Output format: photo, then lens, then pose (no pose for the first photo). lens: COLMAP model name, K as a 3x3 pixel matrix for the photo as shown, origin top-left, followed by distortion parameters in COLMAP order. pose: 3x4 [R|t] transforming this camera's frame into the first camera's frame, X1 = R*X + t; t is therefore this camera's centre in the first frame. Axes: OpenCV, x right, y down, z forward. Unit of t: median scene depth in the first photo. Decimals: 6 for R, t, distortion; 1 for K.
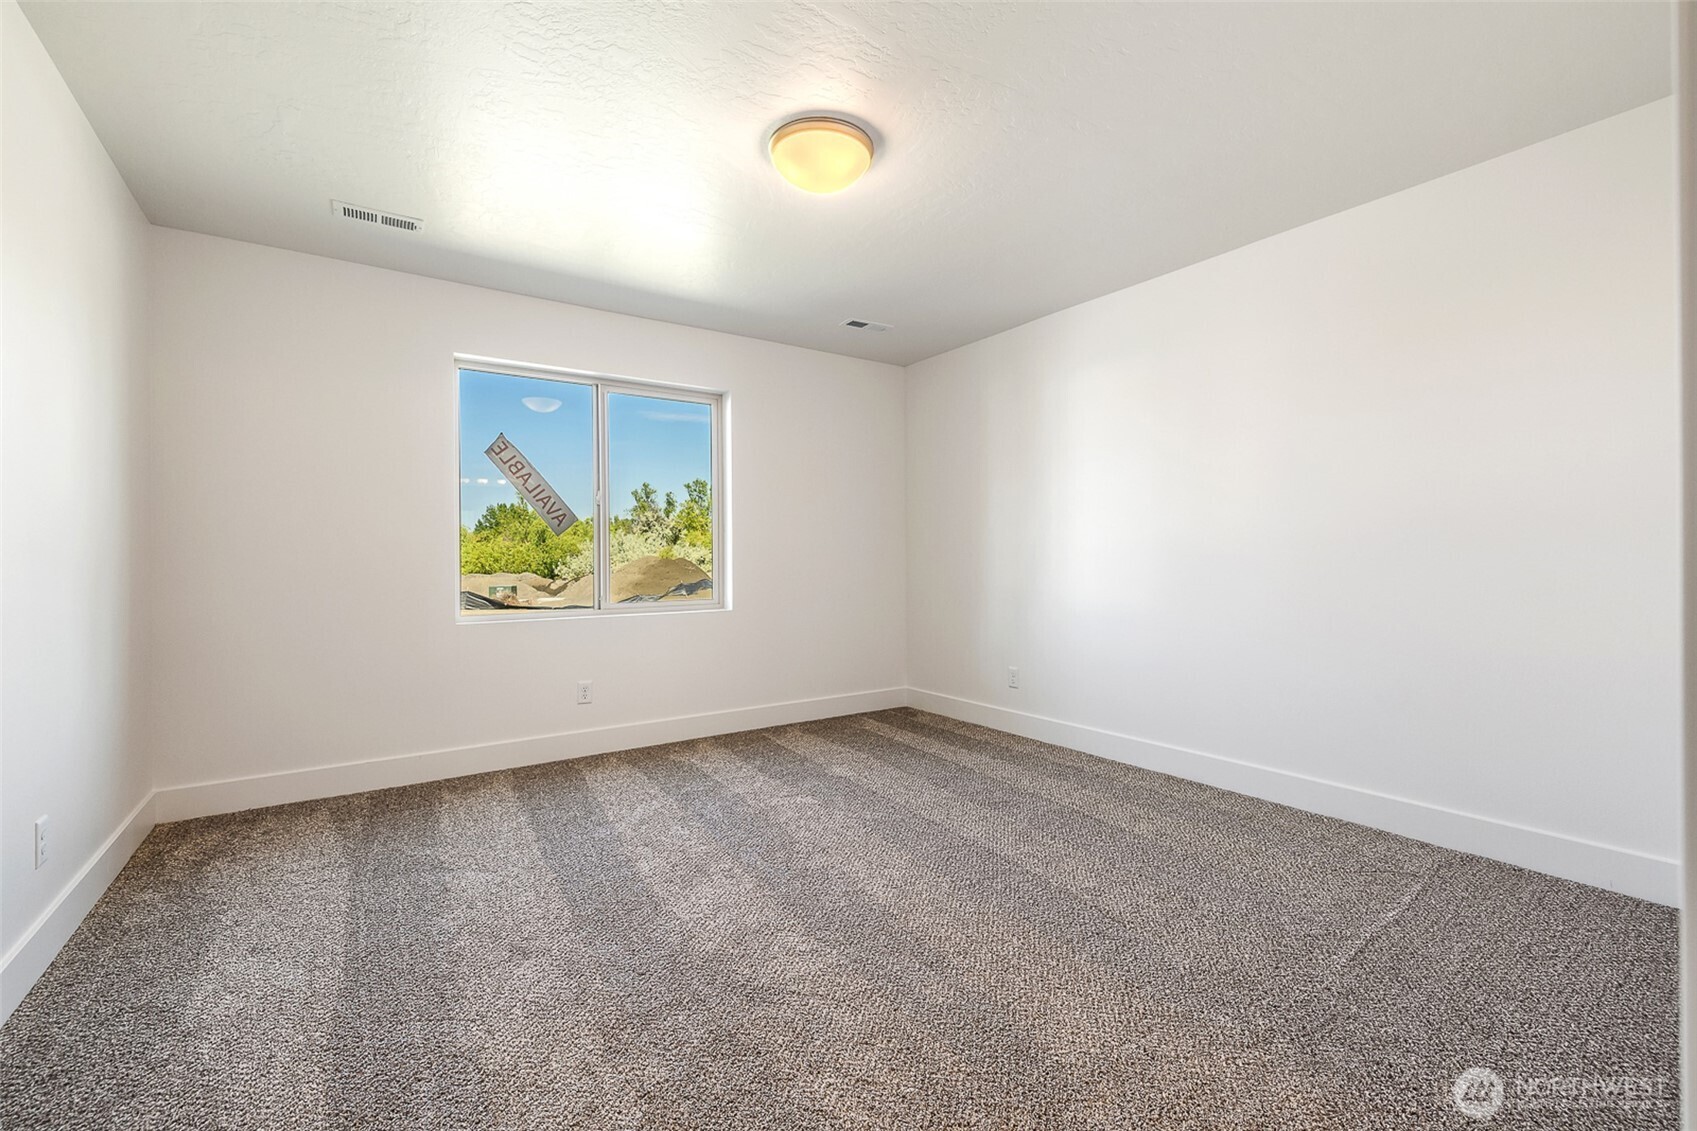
lens RADIAL K [[723.3, 0, 847.0], [0, 723.3, 562.7], [0, 0, 1]] dist [0.002536, -0.001643]
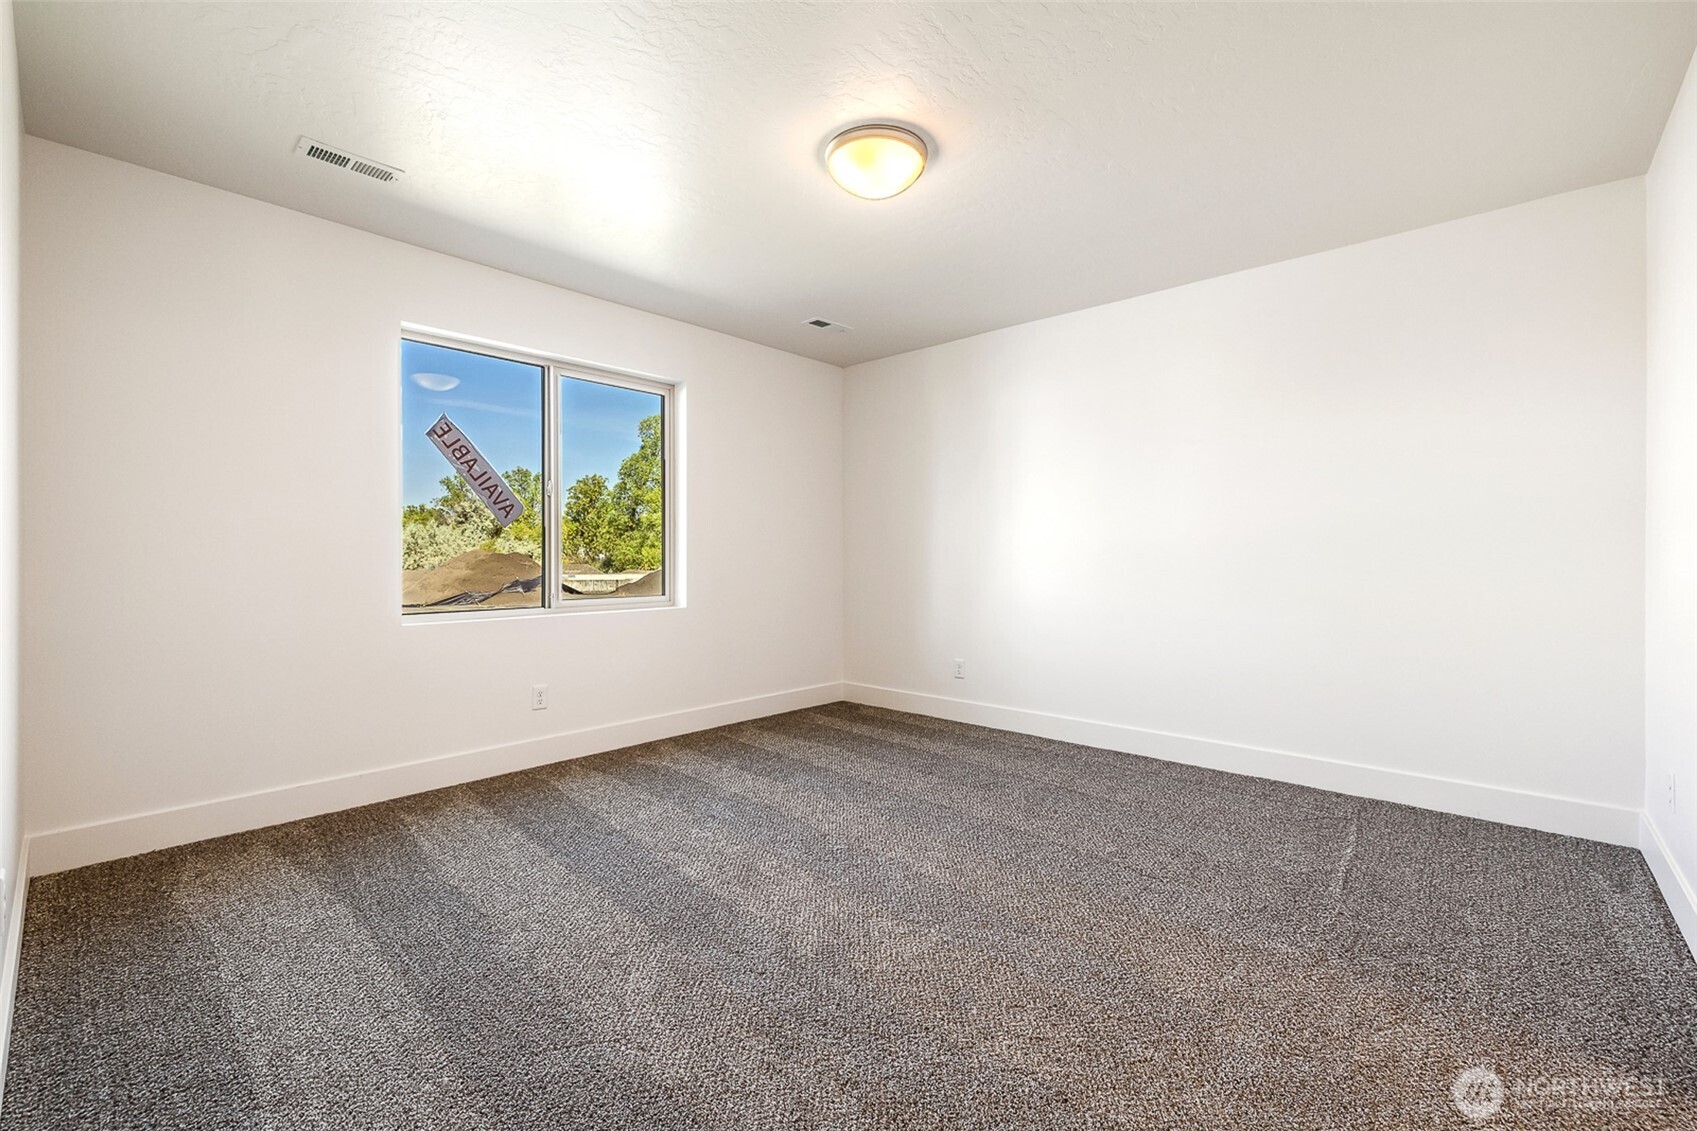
lens RADIAL K [[723.3, 0, 844.7], [0, 723.3, 564.6], [0, 0, 1]] dist [0.002536, -0.001643]
pose [[0.973157, 0.005120, 0.230084, -0.232632], [-0.006791, 0.999956, 0.006474, -0.000067], [-0.230041, -0.007863, 0.973149, 0.006310]]
